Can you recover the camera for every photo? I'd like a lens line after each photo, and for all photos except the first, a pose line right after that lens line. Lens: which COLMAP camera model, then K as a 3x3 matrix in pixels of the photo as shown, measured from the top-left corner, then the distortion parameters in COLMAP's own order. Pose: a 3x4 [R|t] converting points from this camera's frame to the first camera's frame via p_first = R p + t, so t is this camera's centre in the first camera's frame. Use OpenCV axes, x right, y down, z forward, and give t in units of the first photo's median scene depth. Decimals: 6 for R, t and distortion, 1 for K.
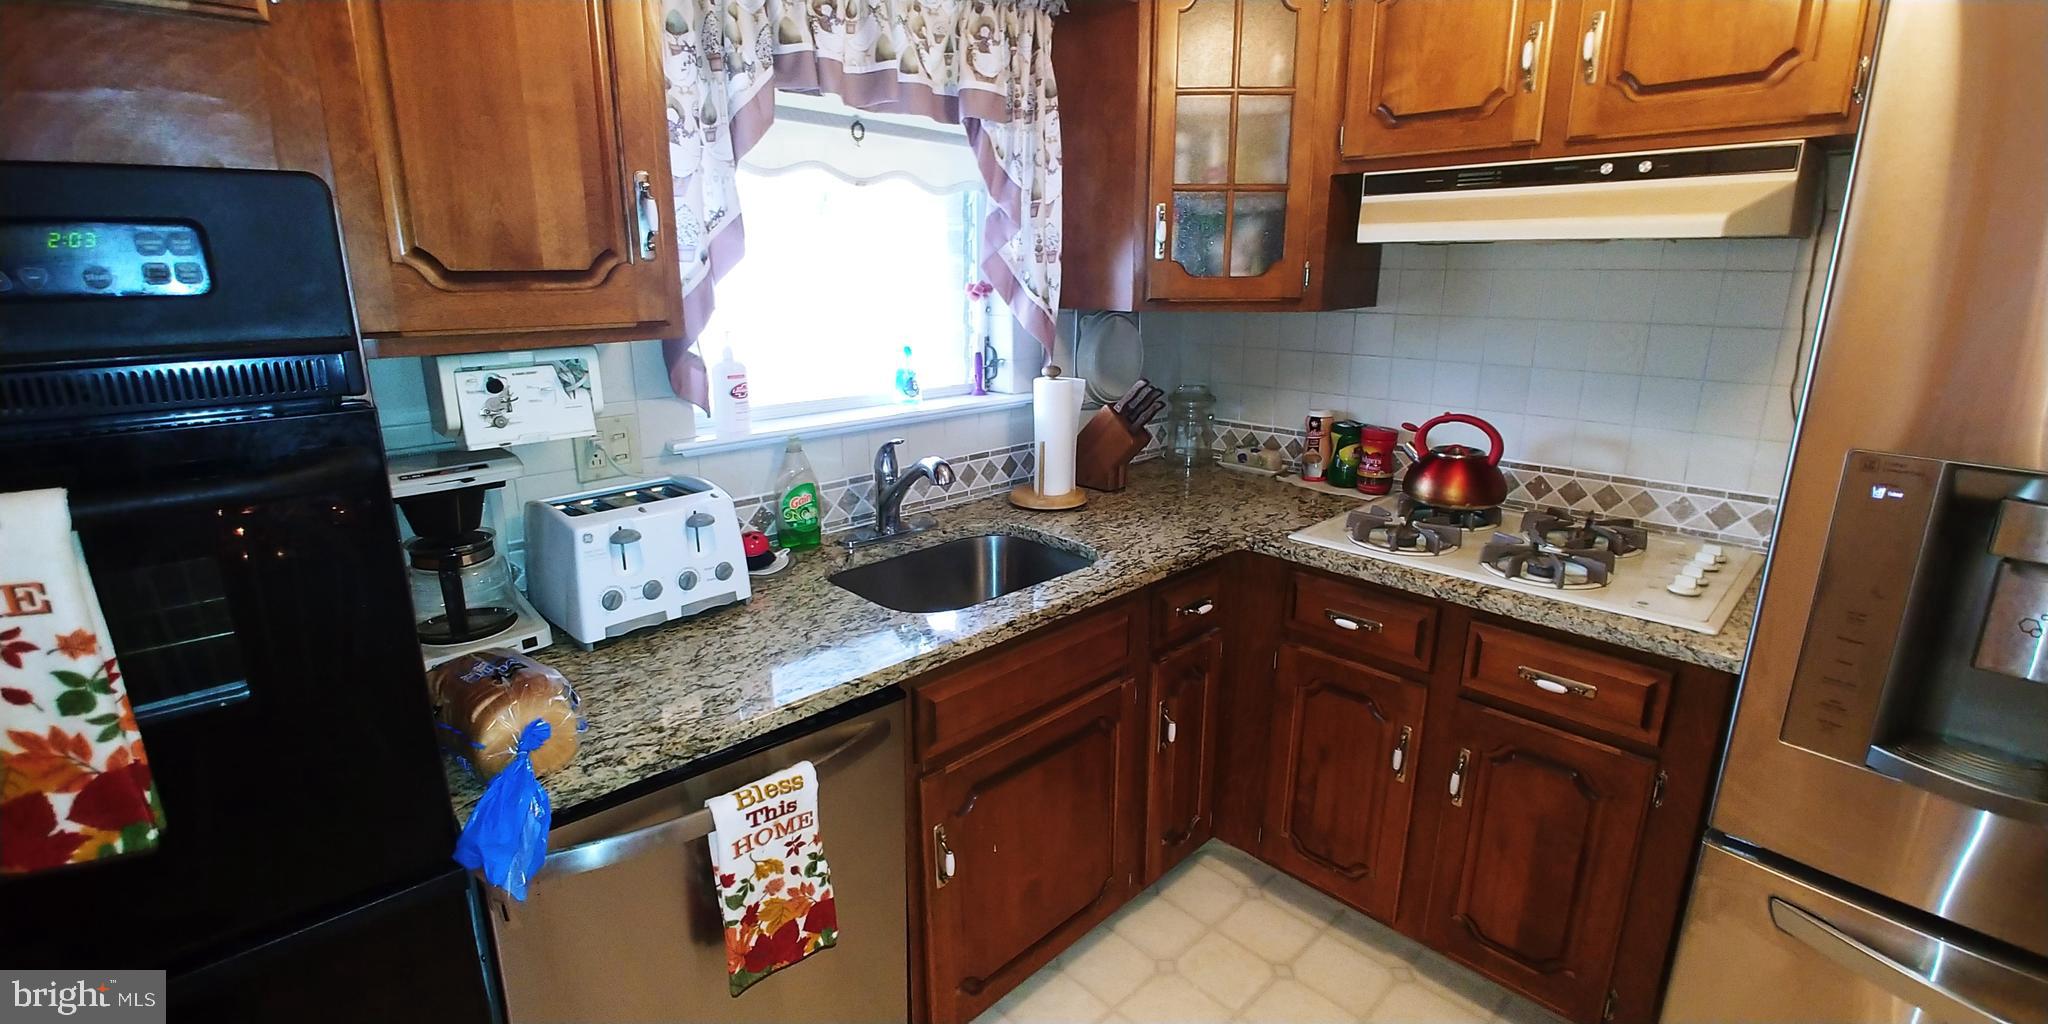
lens RADIAL K [[898.7, 0, 1007.4], [0, 898.7, 505.7], [0, 0, 1]] dist [-0.028062, 0.003298]
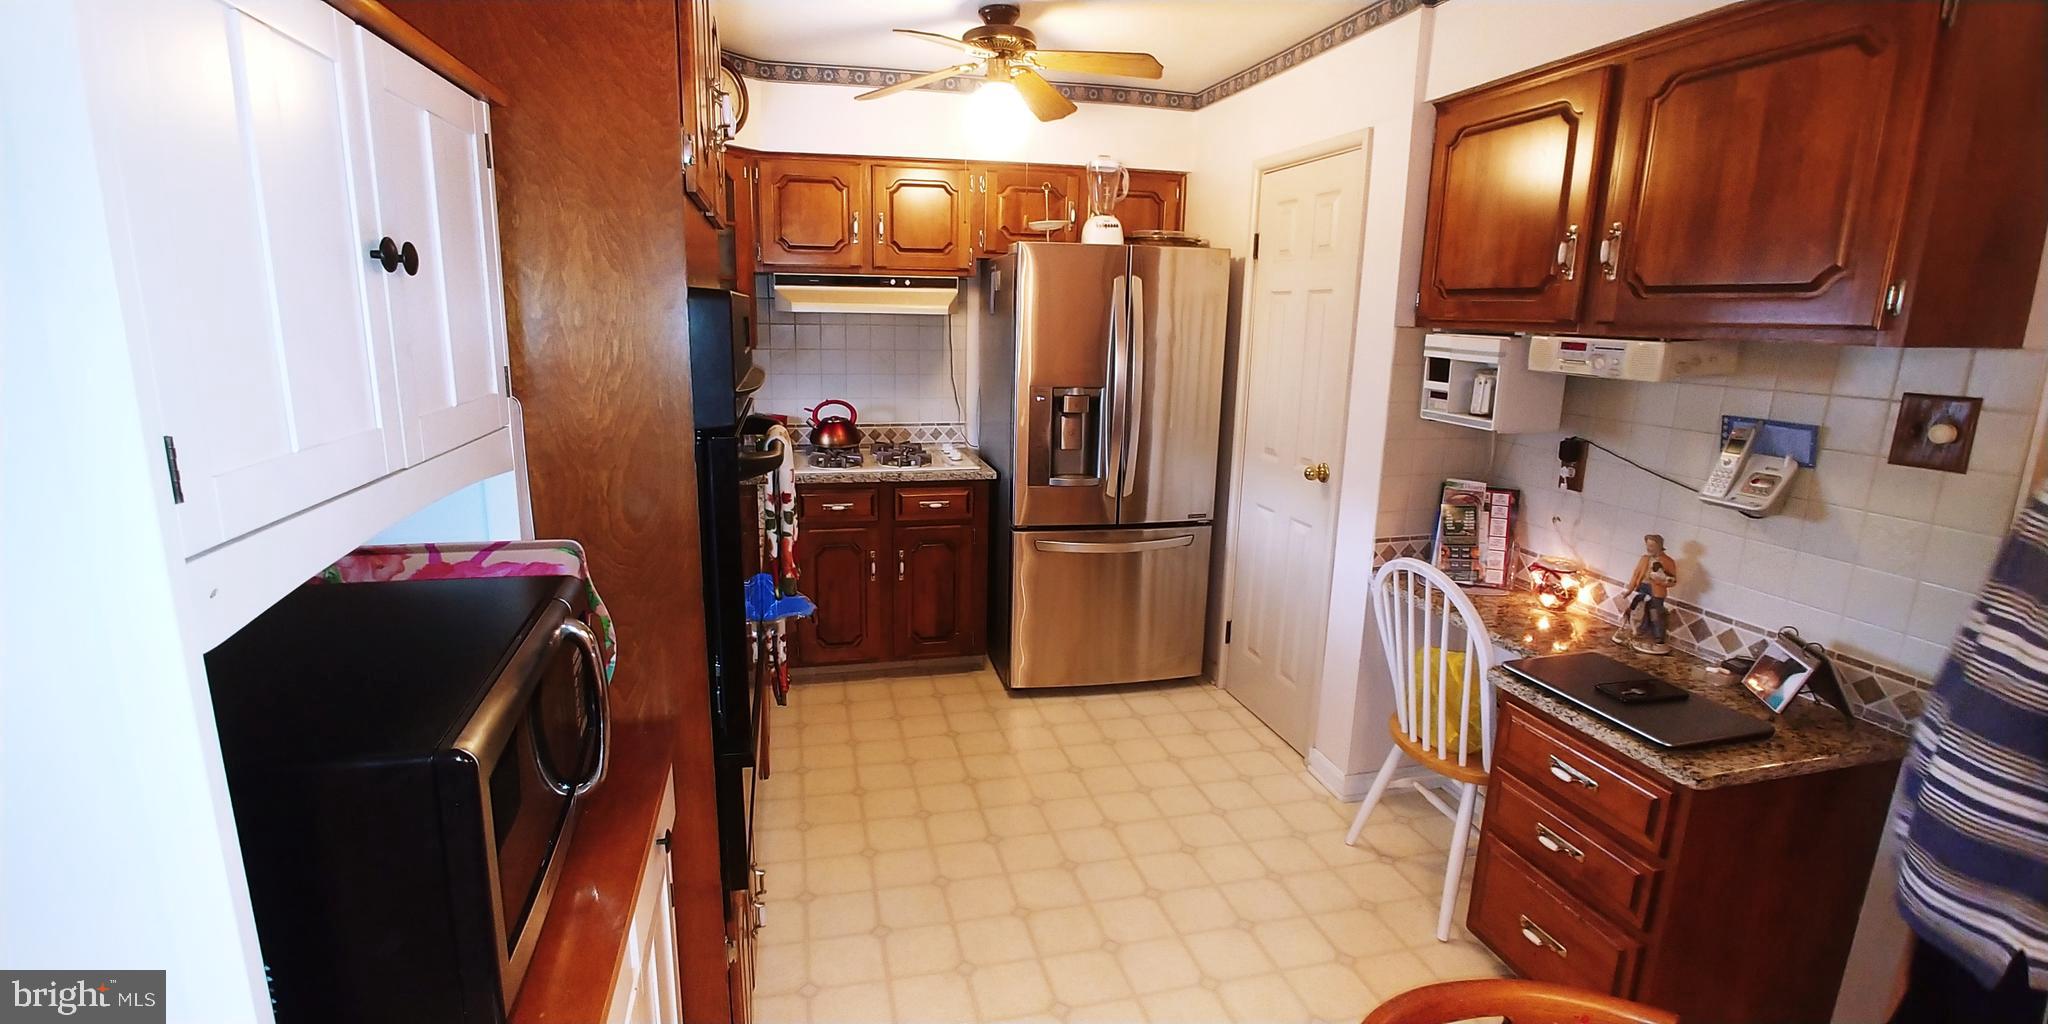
lens RADIAL K [[898.7, 0, 993.3], [0, 898.7, 504.3], [0, 0, 1]] dist [-0.028062, 0.003298]
pose [[0.501661, -0.167109, 0.848770, -1.025638], [0.201698, 0.976717, 0.073087, 0.046674], [-0.841222, 0.134531, 0.523686, -0.278205]]
